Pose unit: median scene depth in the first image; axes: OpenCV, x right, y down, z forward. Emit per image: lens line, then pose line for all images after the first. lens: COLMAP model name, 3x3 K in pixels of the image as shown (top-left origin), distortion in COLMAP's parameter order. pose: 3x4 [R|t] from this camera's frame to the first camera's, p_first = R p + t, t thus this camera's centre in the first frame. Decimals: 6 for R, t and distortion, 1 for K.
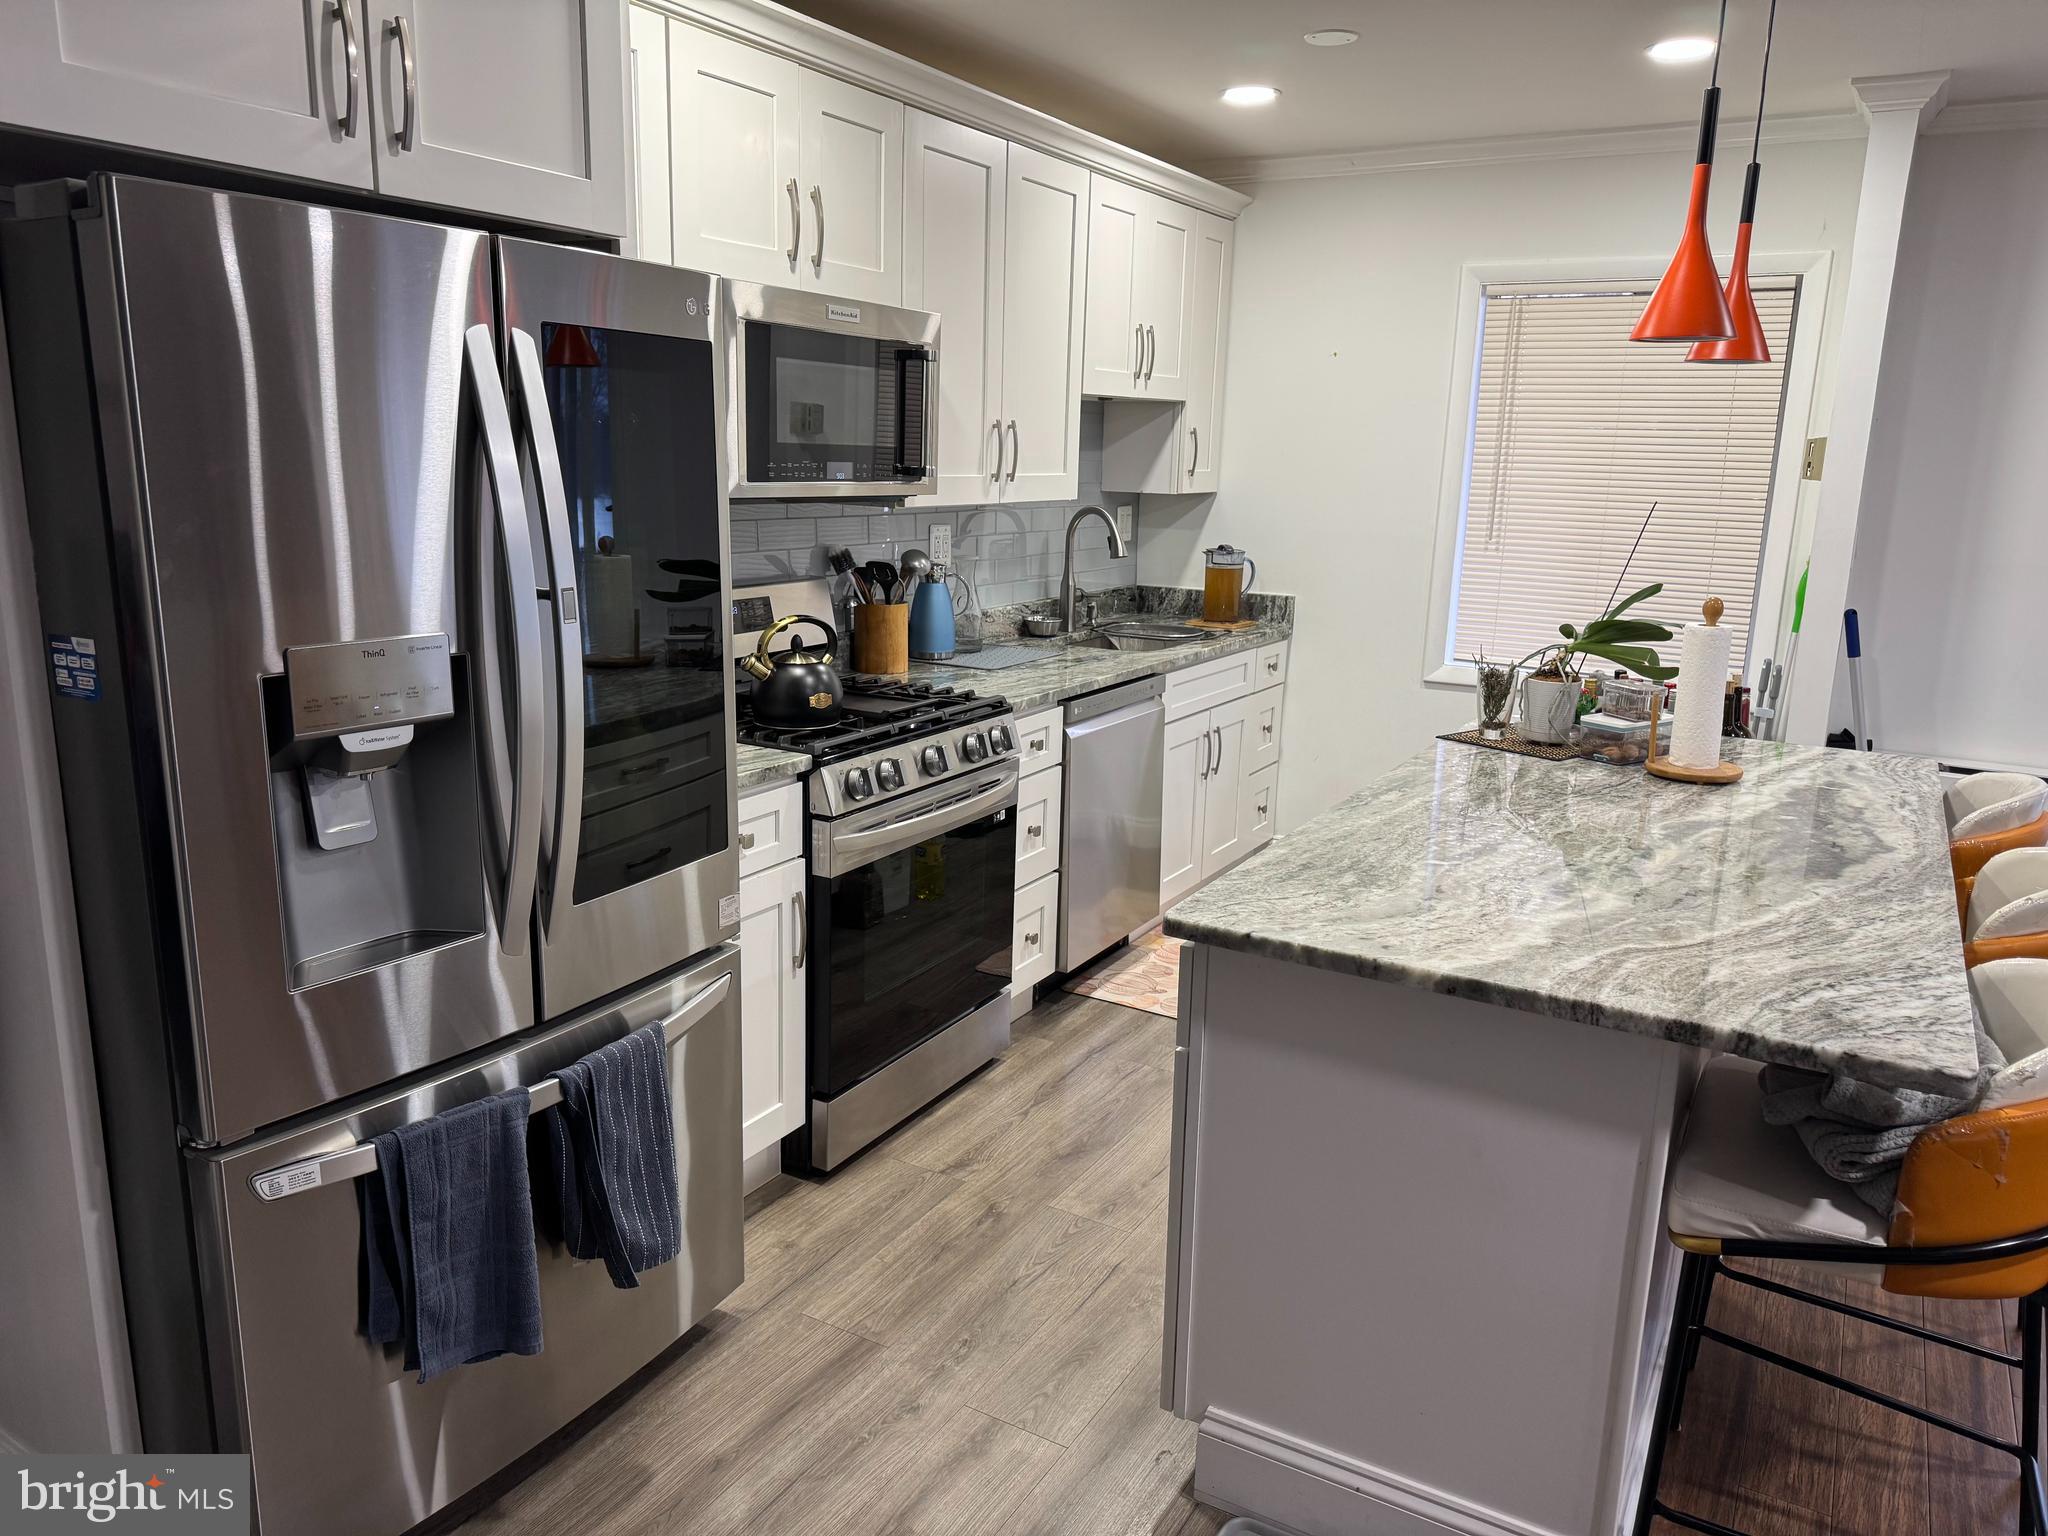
lens RADIAL K [[1439.1, 0, 1024.8], [0, 1439.1, 777.5], [0, 0, 1]] dist [0.121726, -0.178240]
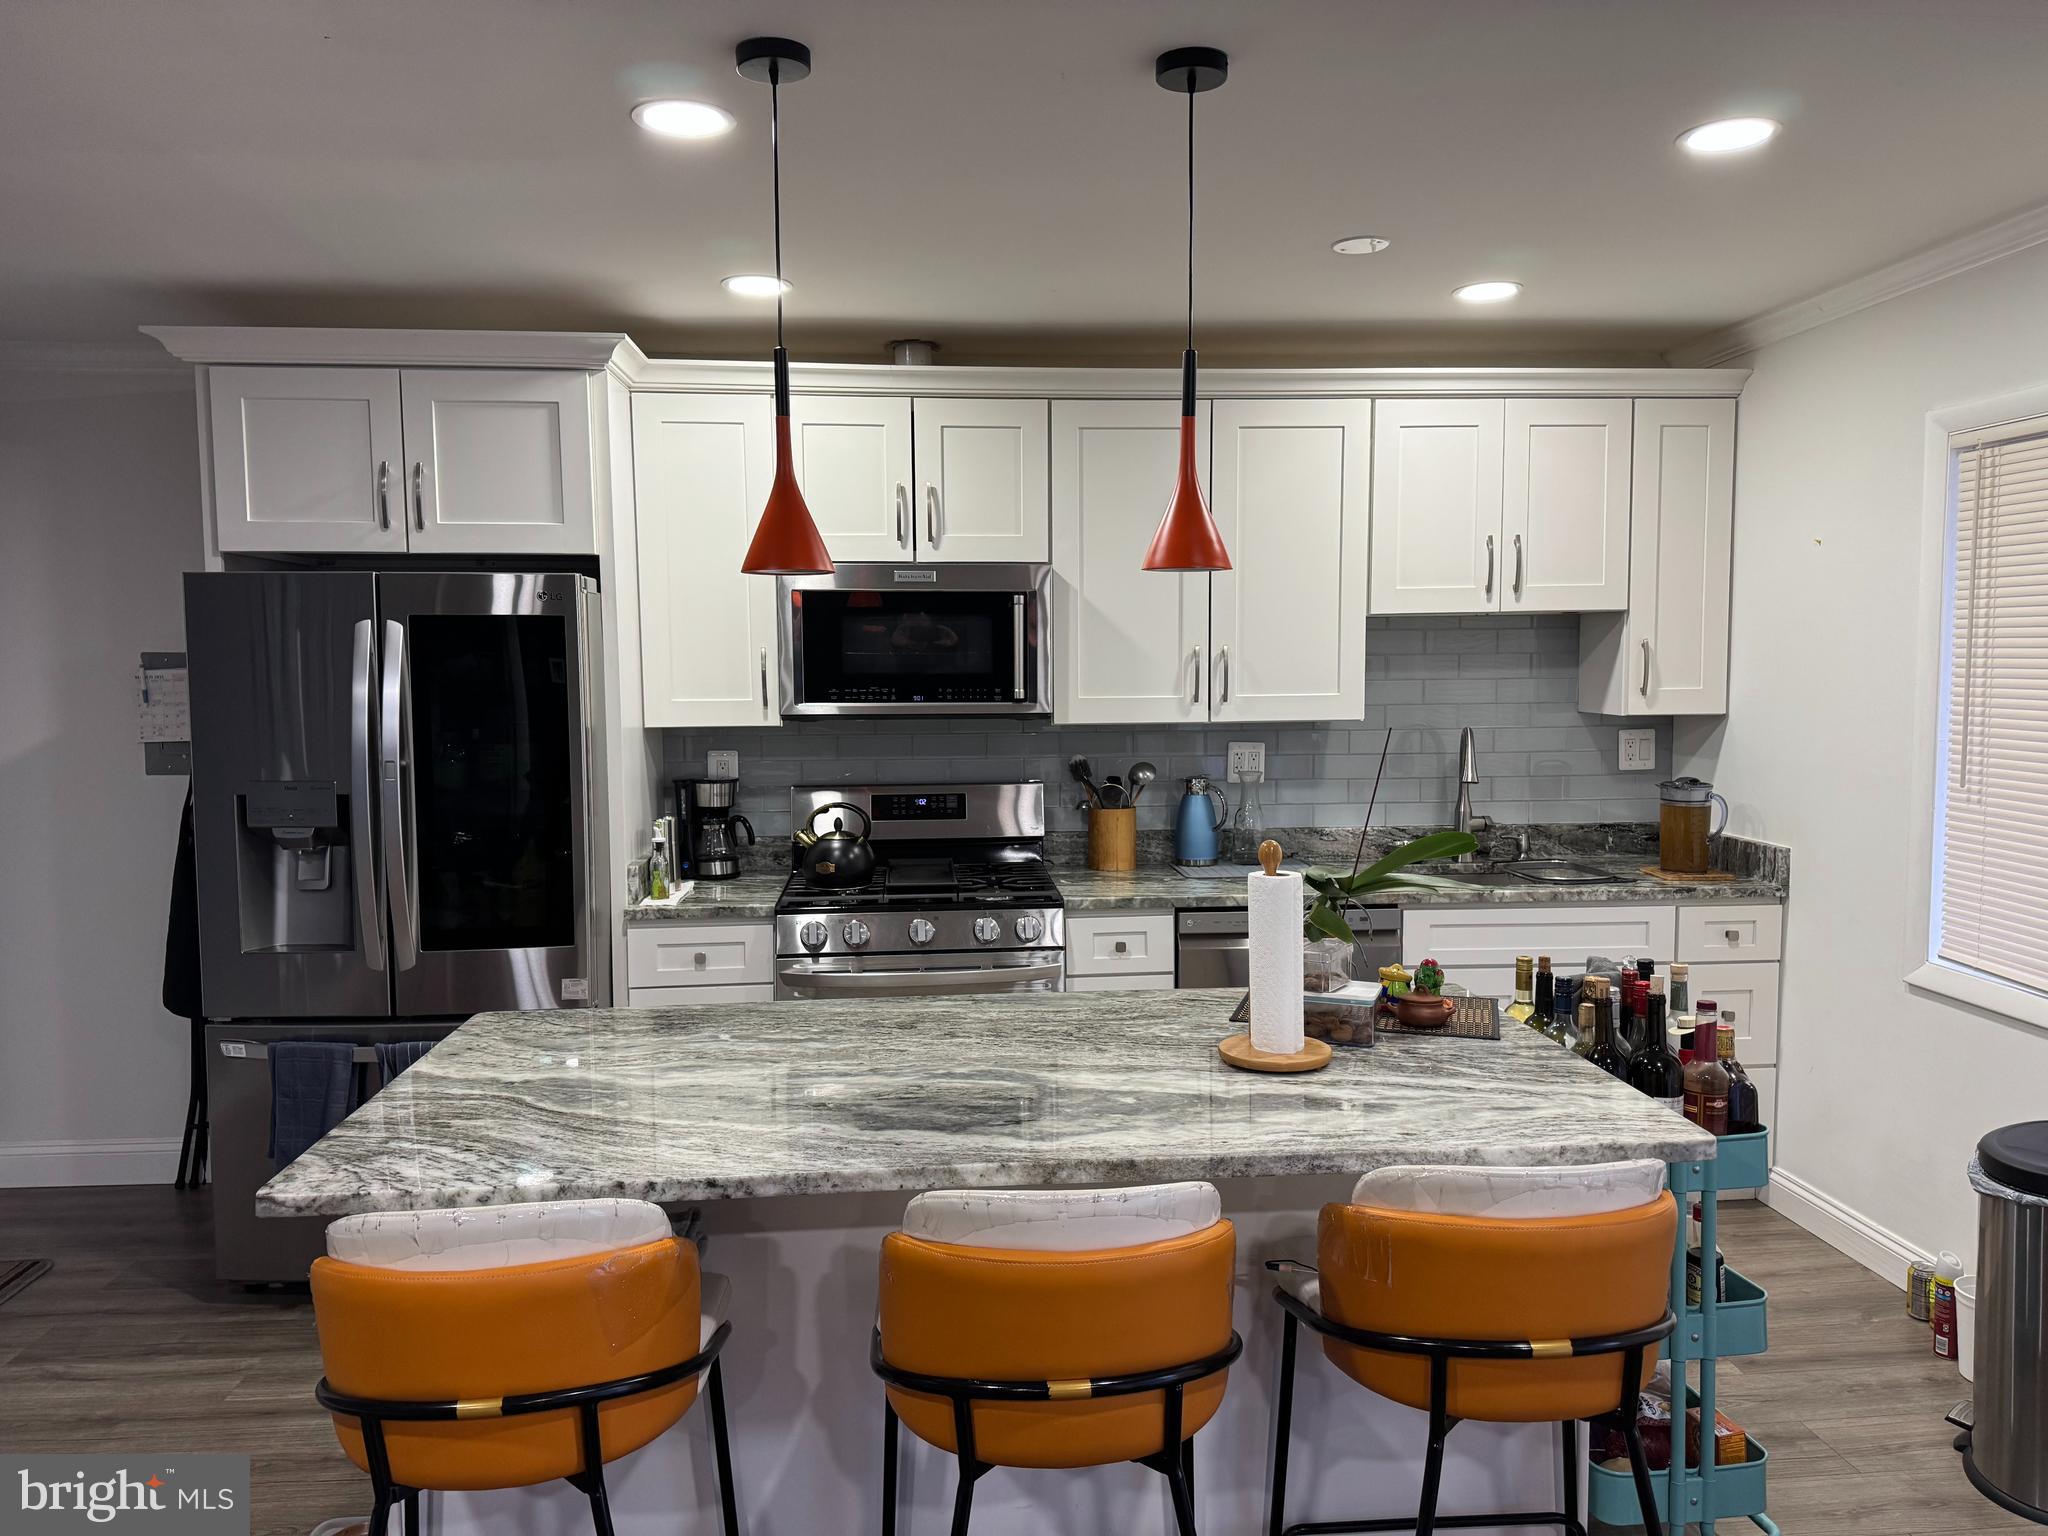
lens RADIAL K [[1430.6, 0, 1026.1], [0, 1430.6, 774.0], [0, 0, 1]] dist [0.131480, -0.220121]
pose [[0.569145, 0.038060, -0.821356, 1.041754], [-0.164439, 0.984017, -0.068348, -0.080416], [0.805626, 0.173962, 0.566307, 0.418304]]
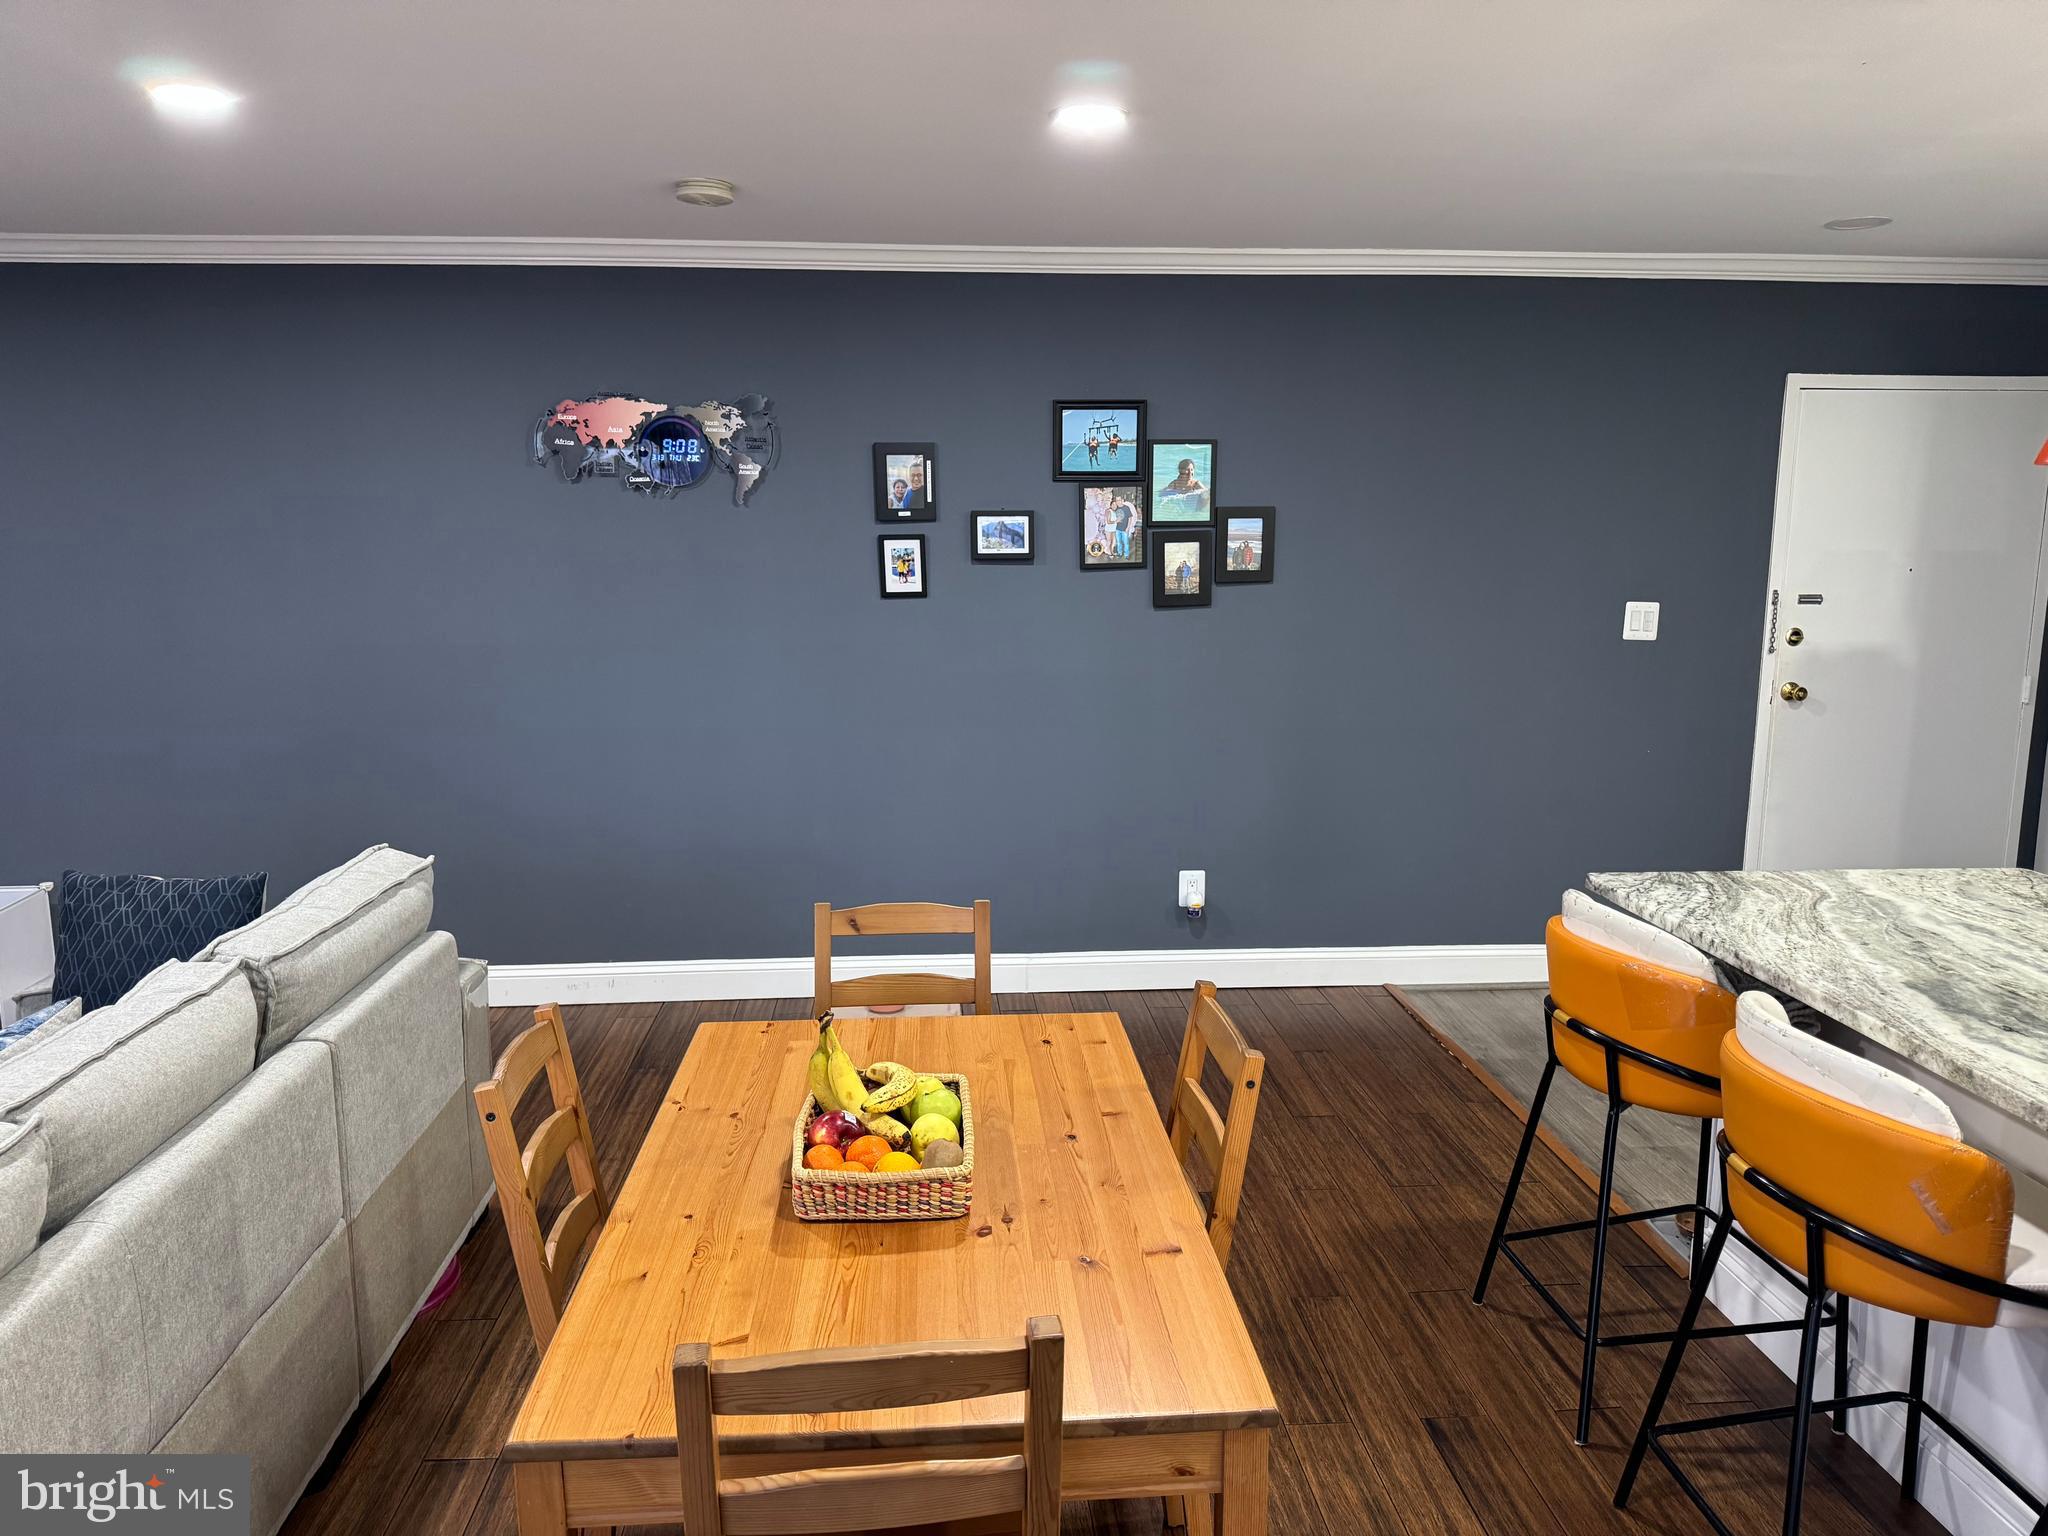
lens RADIAL K [[1451.1, 0, 1031.7], [0, 1451.1, 772.9], [0, 0, 1]] dist [0.039345, -0.003725]
pose [[-0.821077, 0.069275, -0.566598, 1.257404], [-0.150261, 0.931369, 0.331621, -0.243867], [0.550685, 0.357424, -0.754317, 1.078626]]
